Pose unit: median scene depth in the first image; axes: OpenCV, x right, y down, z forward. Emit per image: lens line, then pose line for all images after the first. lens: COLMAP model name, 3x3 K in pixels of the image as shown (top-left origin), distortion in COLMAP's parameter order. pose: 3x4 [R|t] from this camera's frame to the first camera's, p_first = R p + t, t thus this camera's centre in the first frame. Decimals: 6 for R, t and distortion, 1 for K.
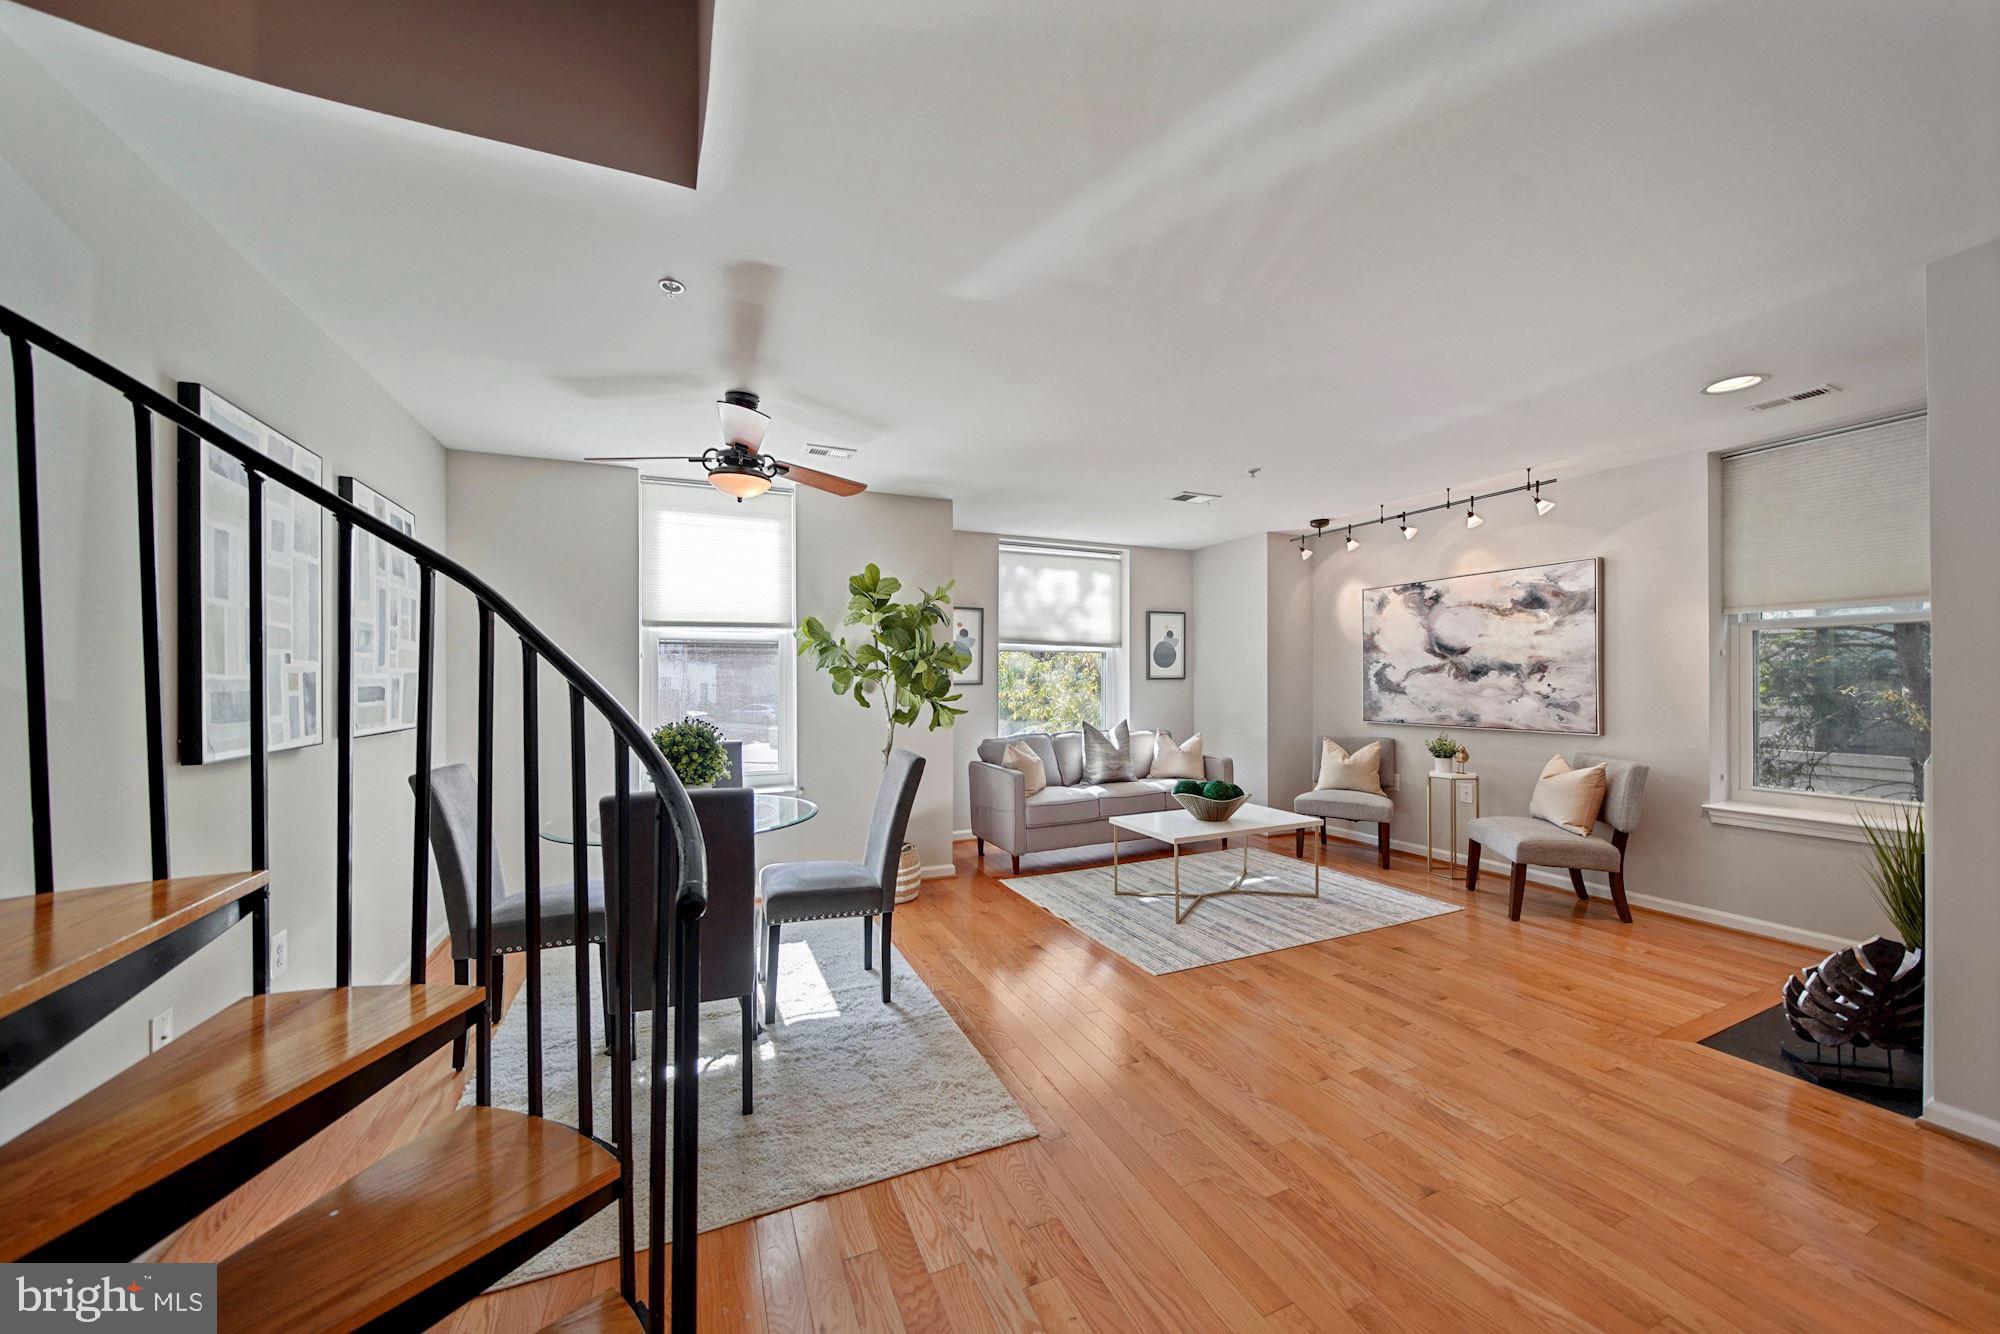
lens RADIAL K [[697.8, 0, 993.7], [0, 697.8, 678.5], [0, 0, 1]] dist [-0.007303, 0.000088]
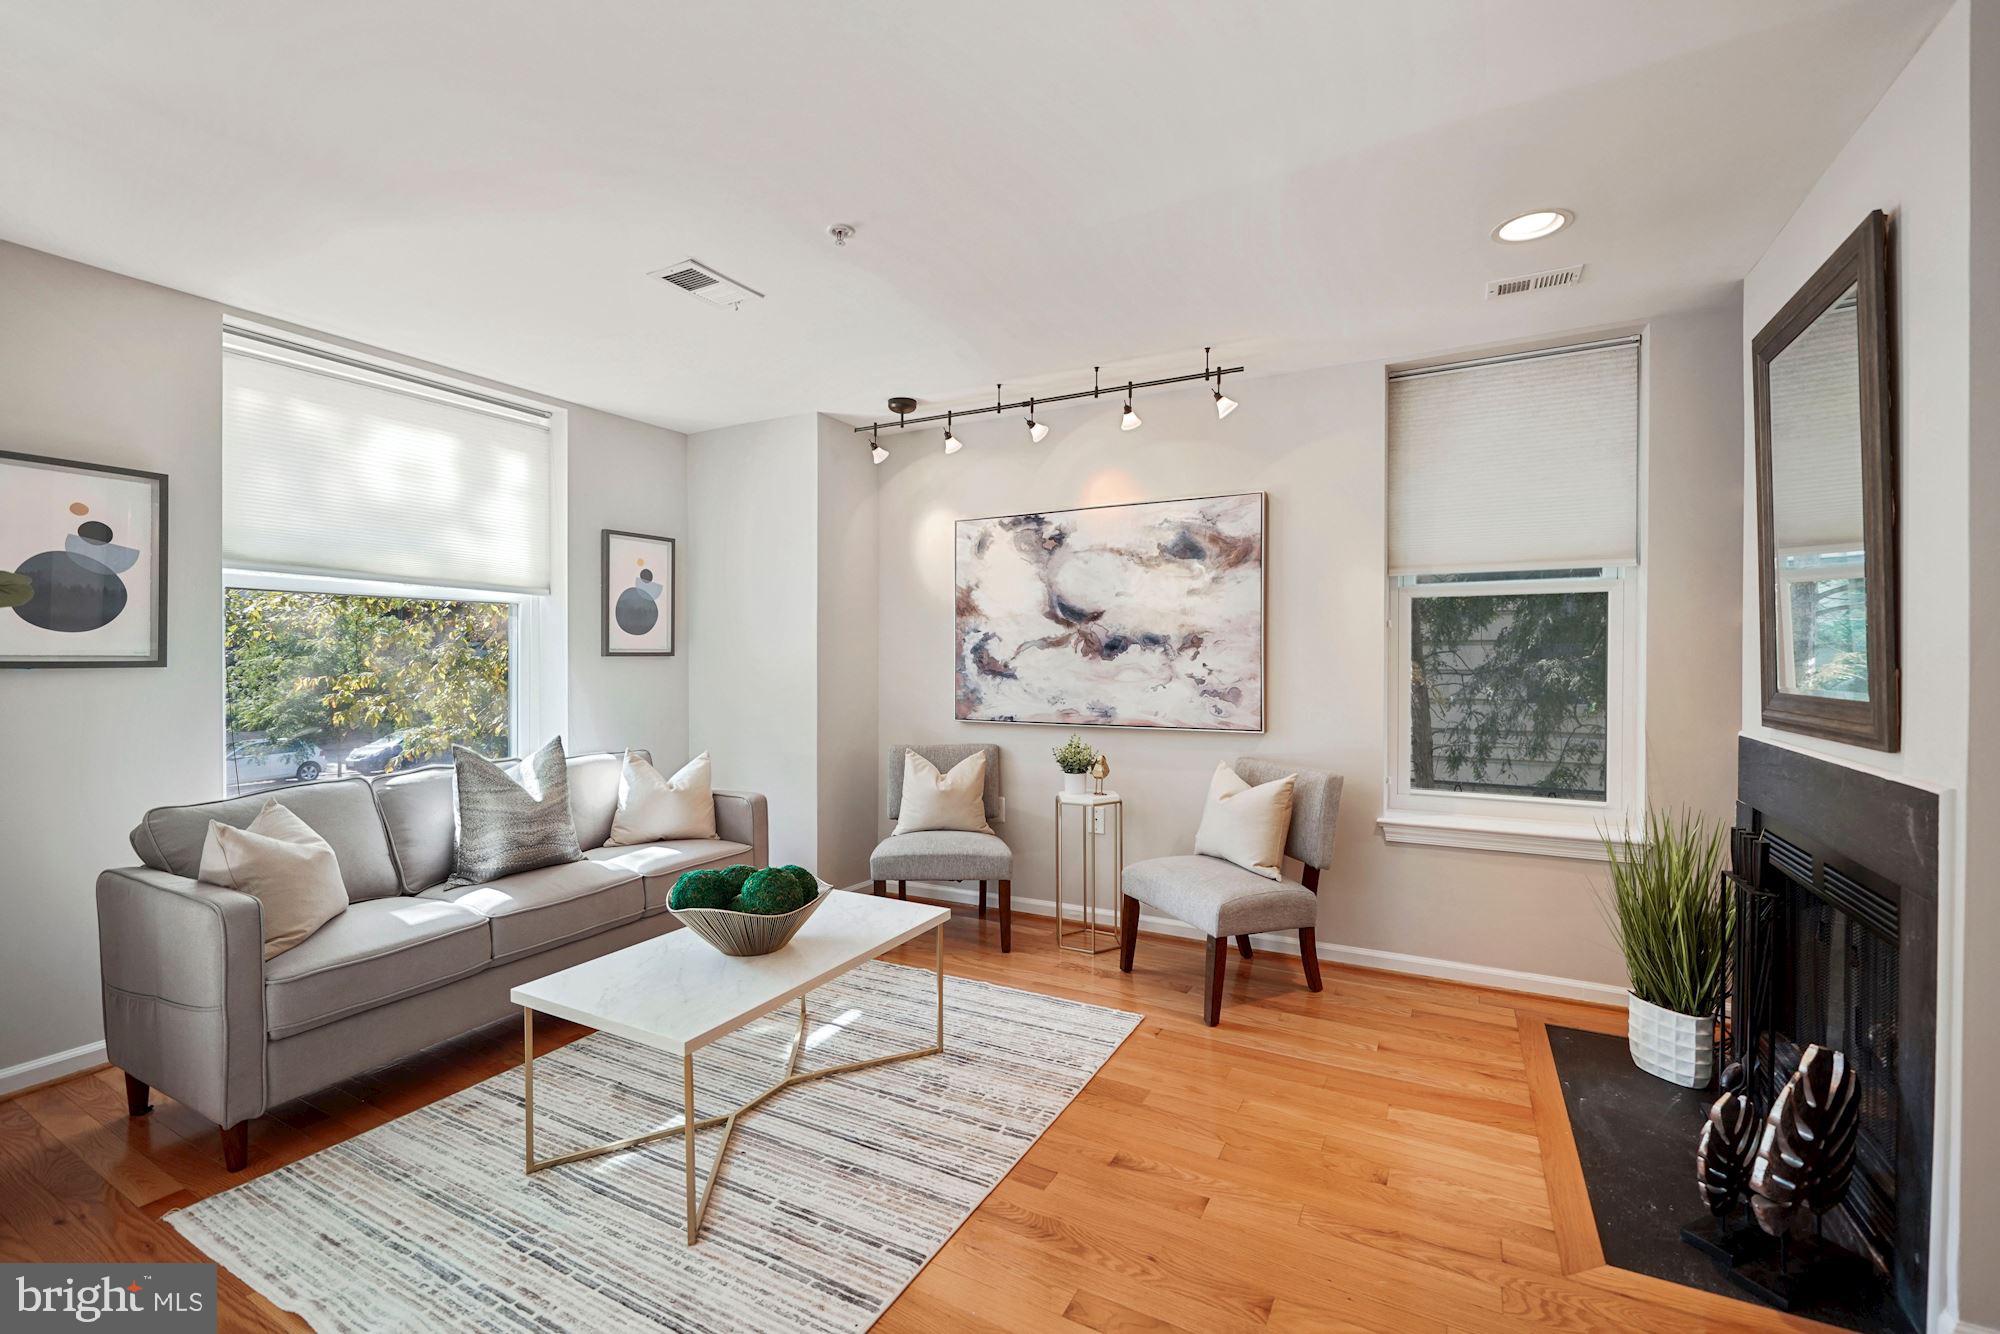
lens RADIAL K [[853.8, 0, 992.3], [0, 853.8, 665.1], [0, 0, 1]] dist [-0.000687, -0.000173]
pose [[0.795251, -0.001818, 0.606277, 0.083040], [-0.003656, 0.999963, 0.007793, 0.003349], [-0.606269, -0.008414, 0.795215, 0.413498]]
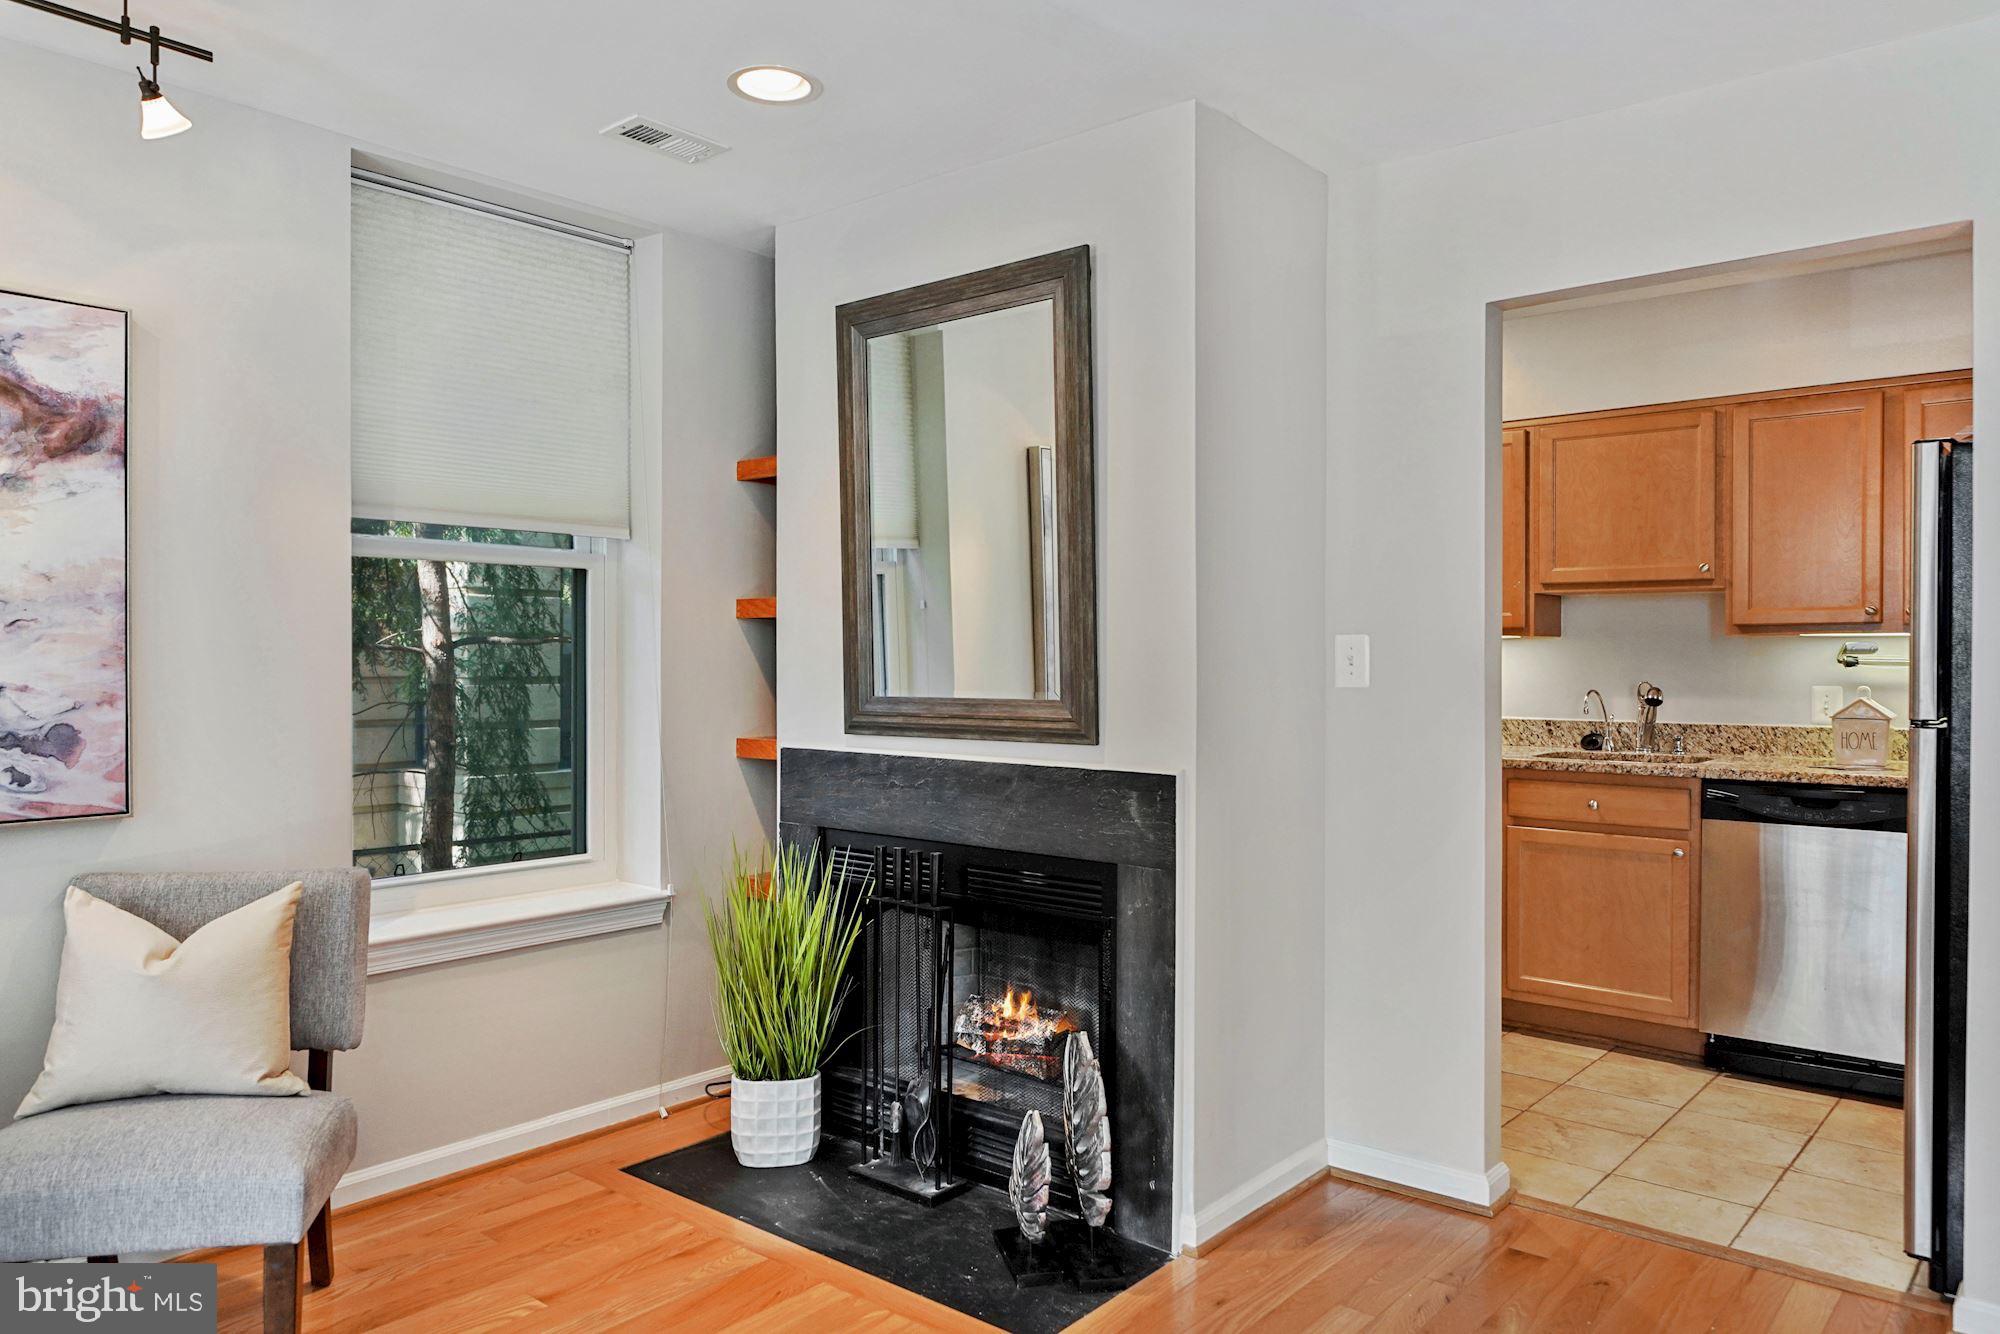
lens RADIAL K [[1353.9, 0, 1000.0], [0, 1353.9, 667.0], [0, 0, 1]] dist [-0.004071, 0.002403]
pose [[-0.433867, -0.001944, 0.900975, 0.055542], [0.000841, 0.999996, 0.002563, 0.004220], [-0.900977, 0.001870, -0.433863, 0.823283]]
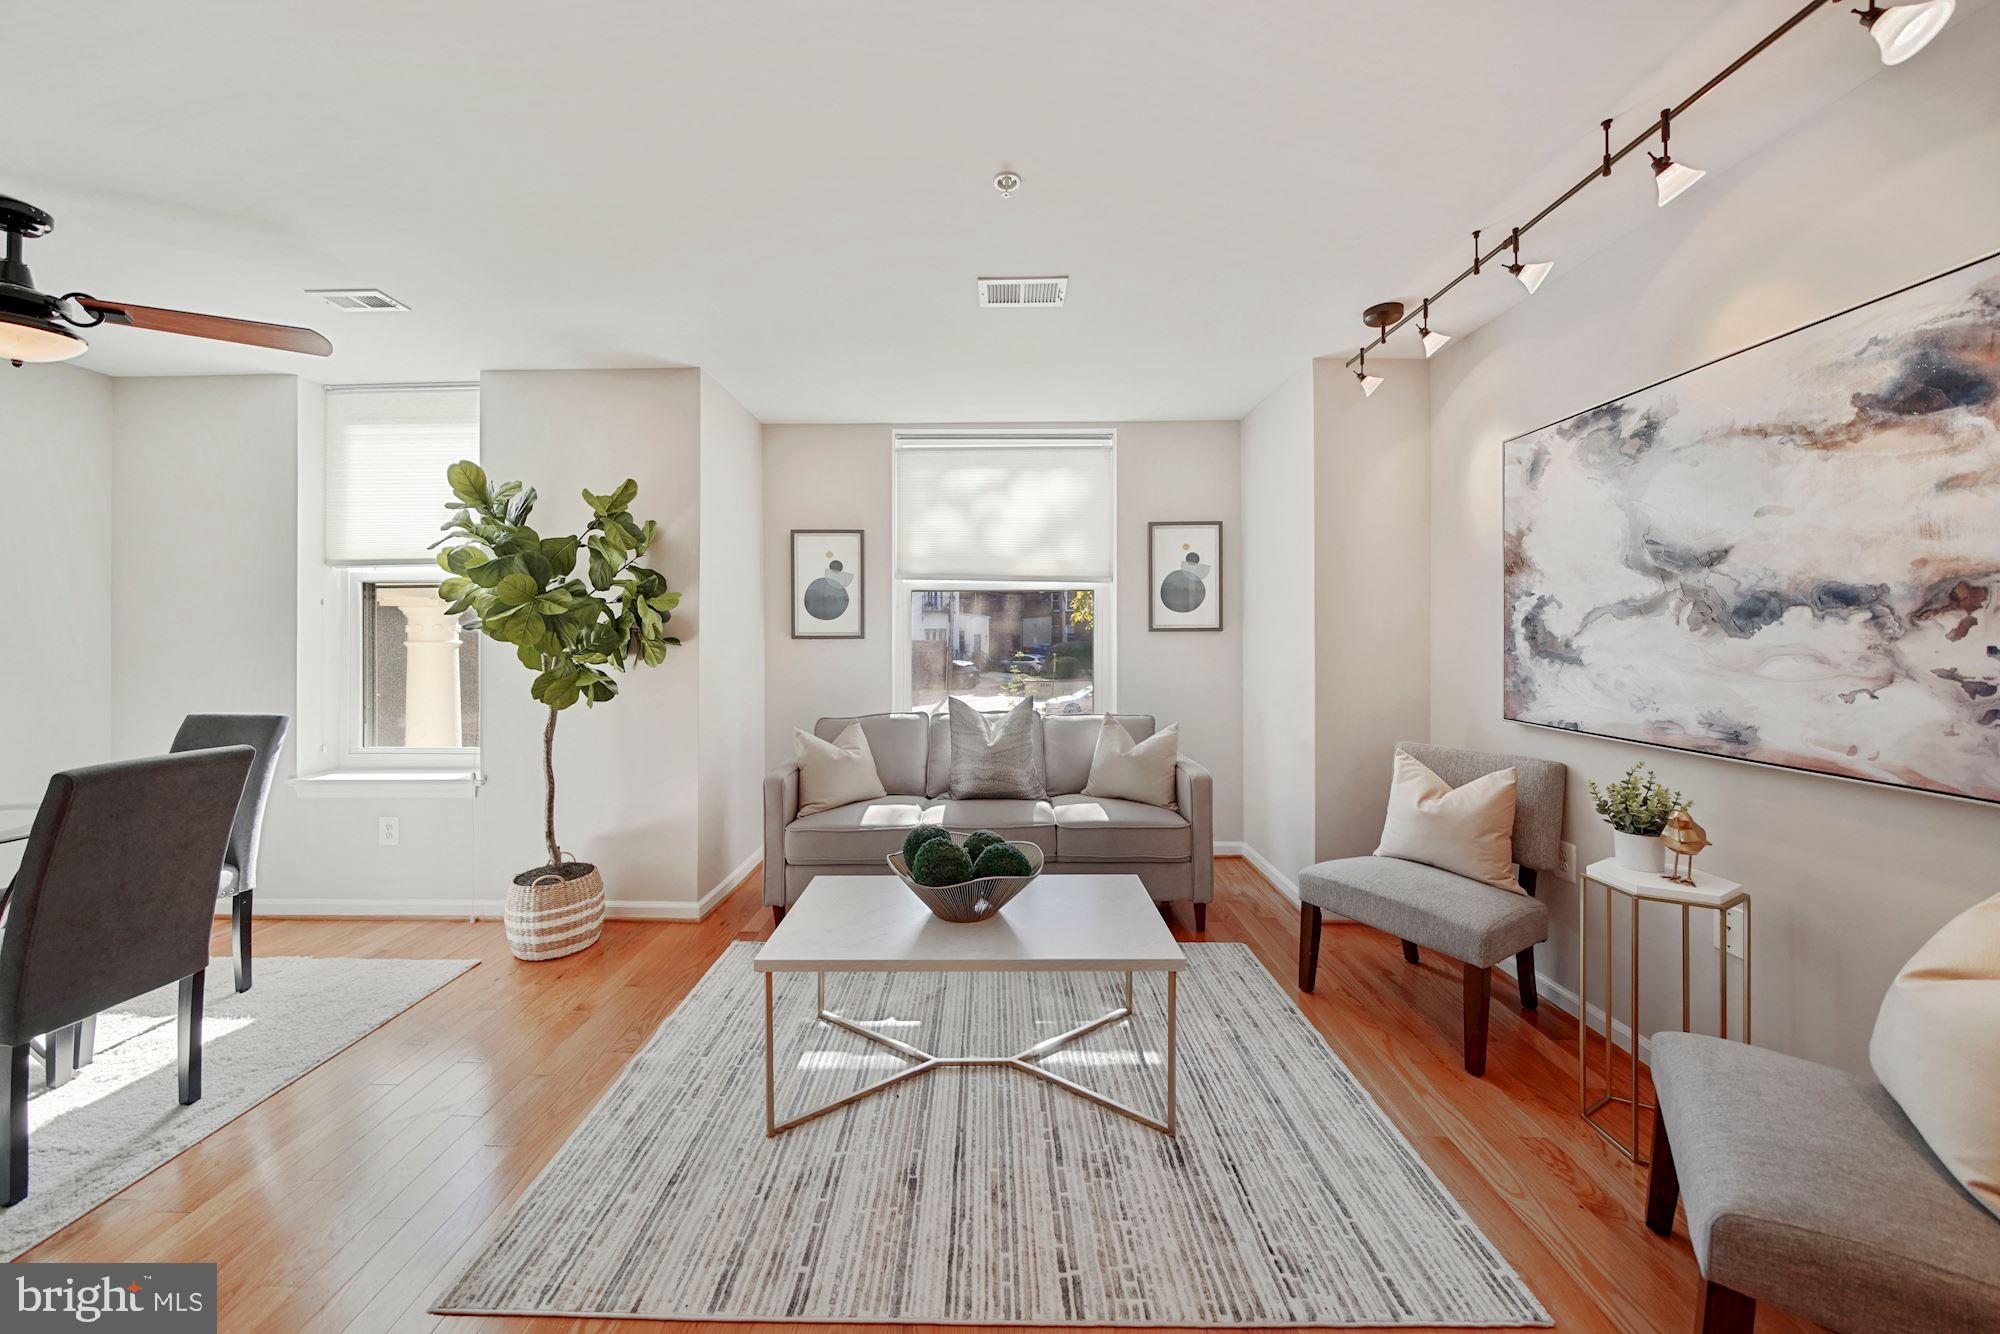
lens RADIAL K [[703.3, 0, 989.7], [0, 703.3, 629.7], [0, 0, 1]] dist [-0.006233, 0.000309]
pose [[0.909816, 0.000056, -0.415013, 0.507730], [-0.000272, 1.000000, -0.000463, 0.000503], [0.415013, 0.000534, 0.909816, 0.521199]]
